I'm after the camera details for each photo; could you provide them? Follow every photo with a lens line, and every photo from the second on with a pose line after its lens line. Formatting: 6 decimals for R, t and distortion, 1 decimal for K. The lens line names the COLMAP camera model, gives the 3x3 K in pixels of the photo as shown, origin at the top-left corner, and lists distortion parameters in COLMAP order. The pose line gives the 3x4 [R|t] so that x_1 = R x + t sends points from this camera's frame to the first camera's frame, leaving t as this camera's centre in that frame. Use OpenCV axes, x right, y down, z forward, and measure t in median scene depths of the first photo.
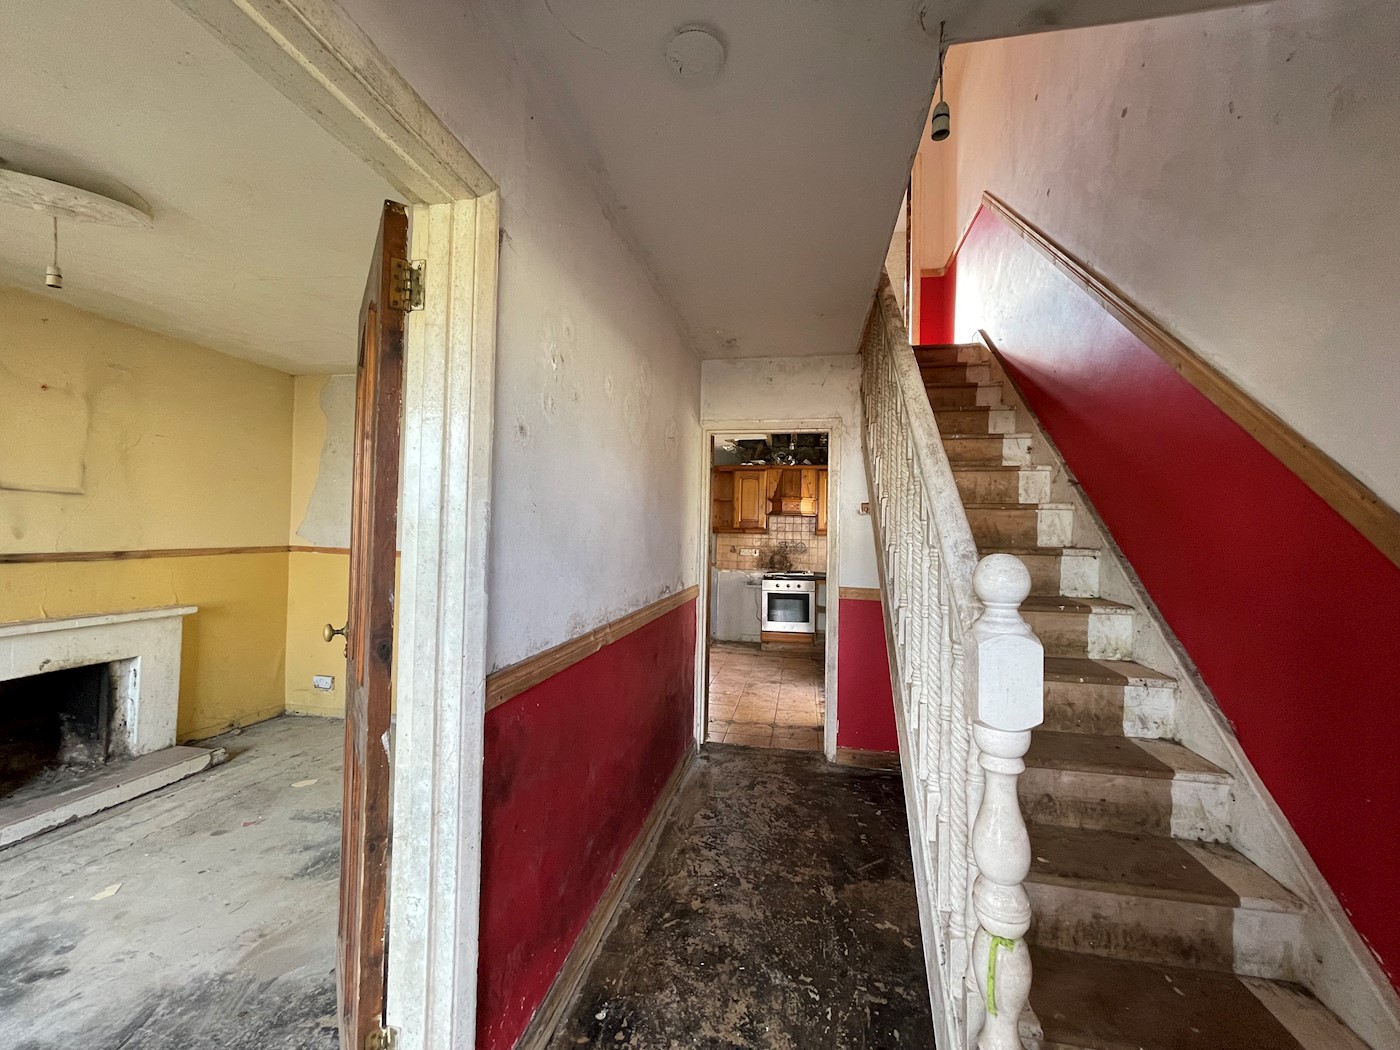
lens RADIAL K [[563.6, 0, 706.9], [0, 563.6, 530.3], [0, 0, 1]] dist [0.003388, -0.000915]
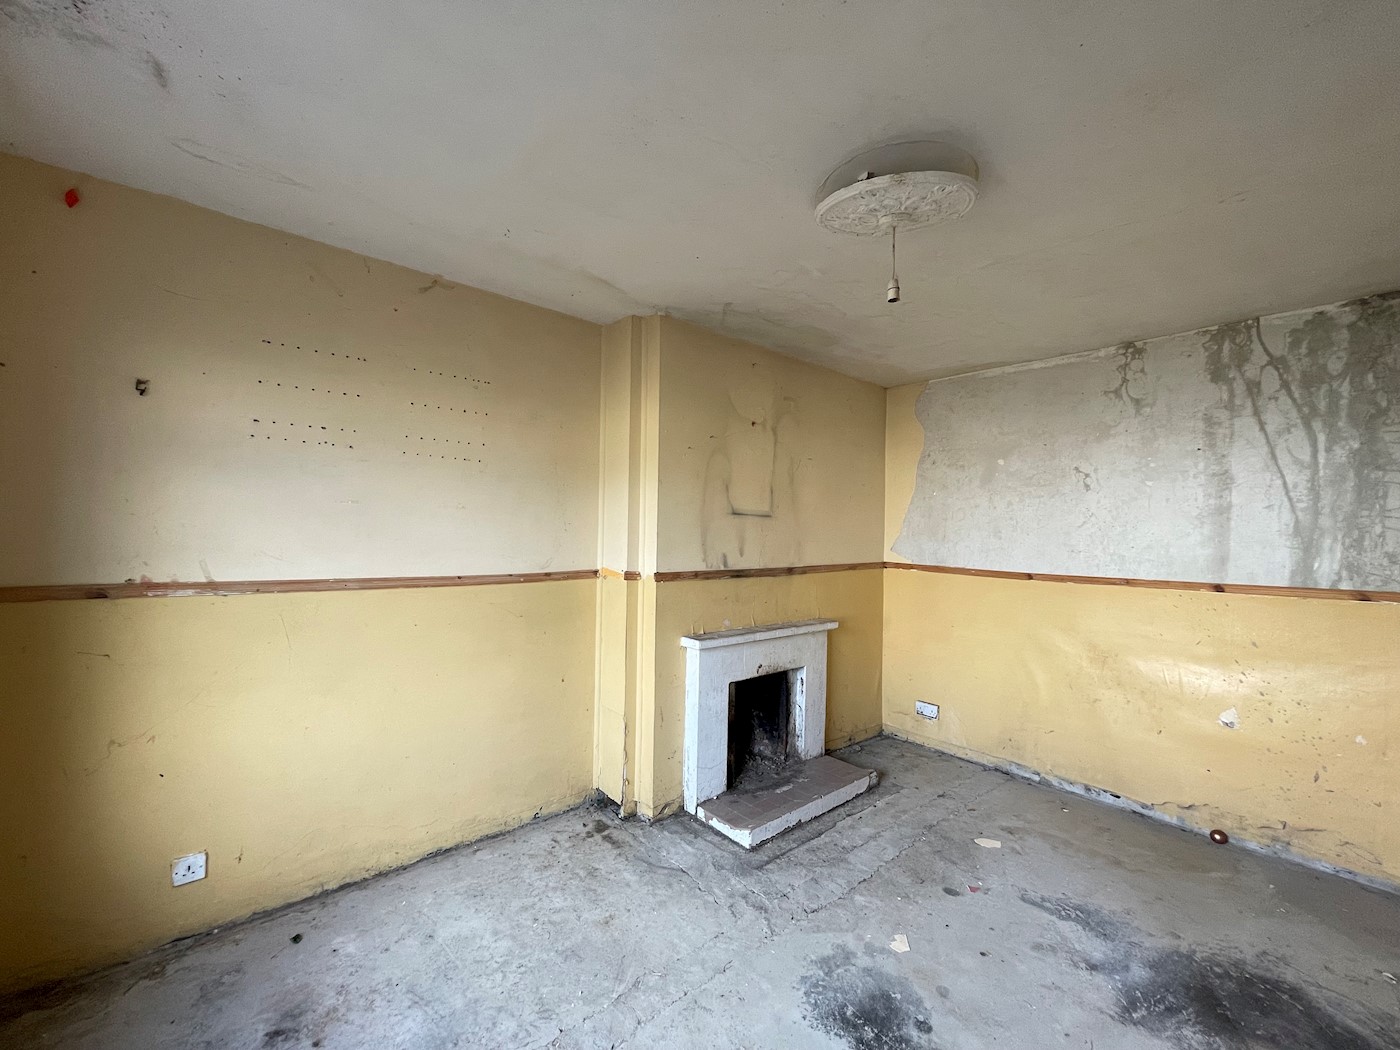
lens RADIAL K [[563.6, 0, 694.5], [0, 563.6, 525.8], [0, 0, 1]] dist [0.003388, -0.000915]
pose [[0.781510, -0.015025, -0.623712, -0.508071], [0.002856, 0.999786, -0.020506, -0.021594], [0.623887, 0.014245, 0.781385, 0.034865]]
